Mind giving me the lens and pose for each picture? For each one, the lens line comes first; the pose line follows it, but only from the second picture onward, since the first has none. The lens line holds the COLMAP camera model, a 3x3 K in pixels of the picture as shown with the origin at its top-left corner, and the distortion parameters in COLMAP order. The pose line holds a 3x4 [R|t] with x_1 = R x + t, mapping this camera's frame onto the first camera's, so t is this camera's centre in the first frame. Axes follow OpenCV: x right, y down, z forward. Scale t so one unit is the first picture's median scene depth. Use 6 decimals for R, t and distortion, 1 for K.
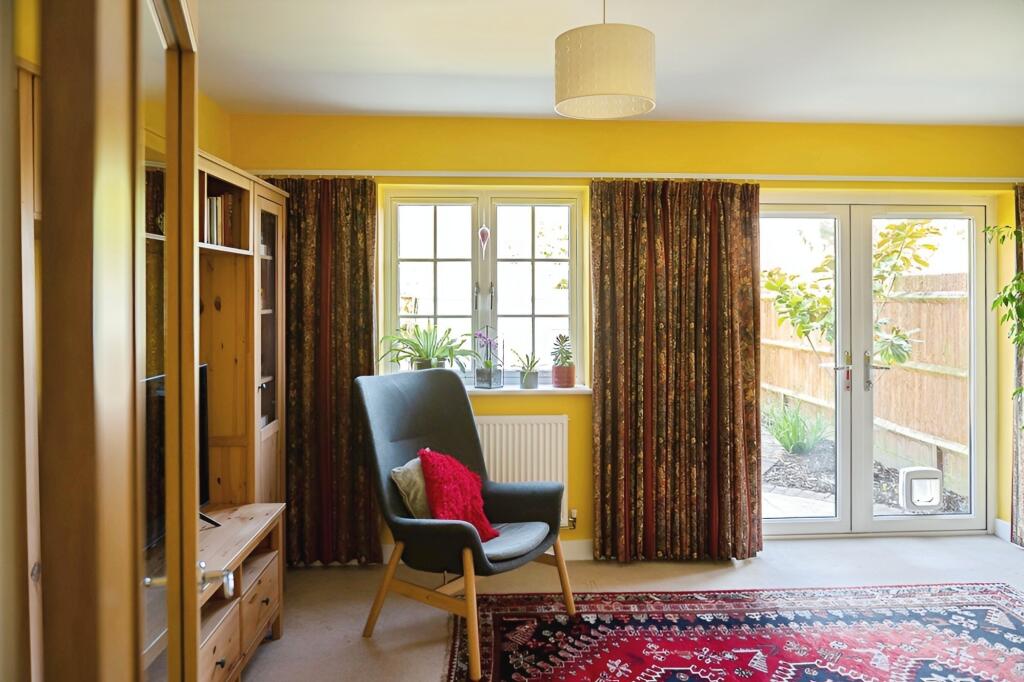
lens RADIAL K [[713.7, 0, 513.9], [0, 713.7, 339.4], [0, 0, 1]] dist [-0.005411, -0.008764]
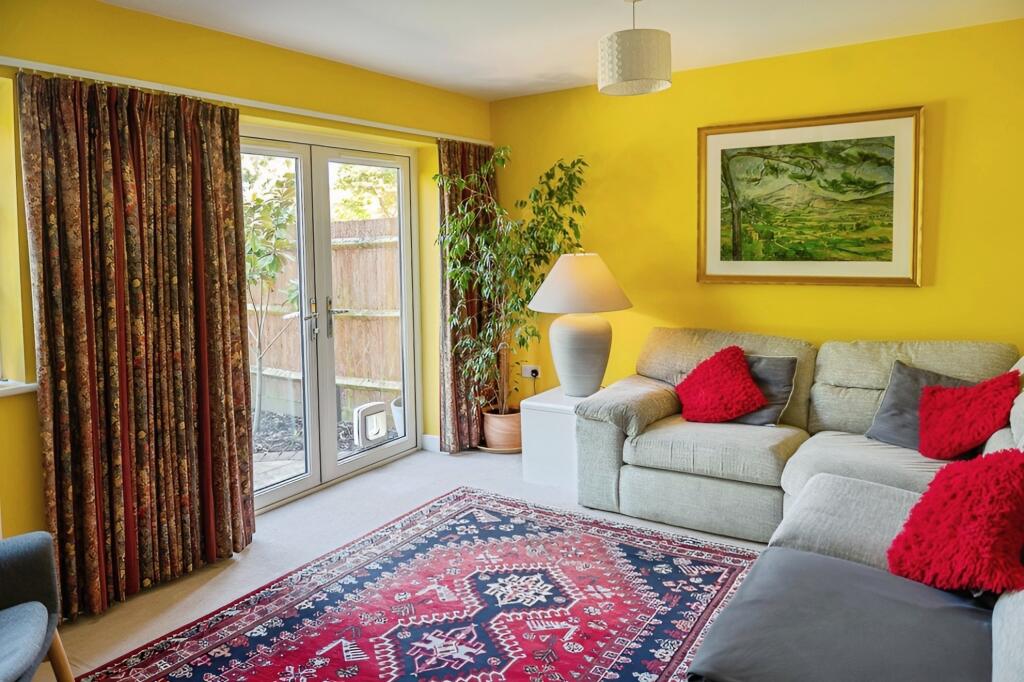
lens RADIAL K [[713.7, 0, 513.3], [0, 713.7, 299.4], [0, 0, 1]] dist [-0.005411, -0.008764]
pose [[0.580195, -0.083168, 0.810220, -0.176613], [0.081908, 0.995688, 0.043553, -0.002217], [-0.810348, 0.041094, 0.584506, 0.248060]]
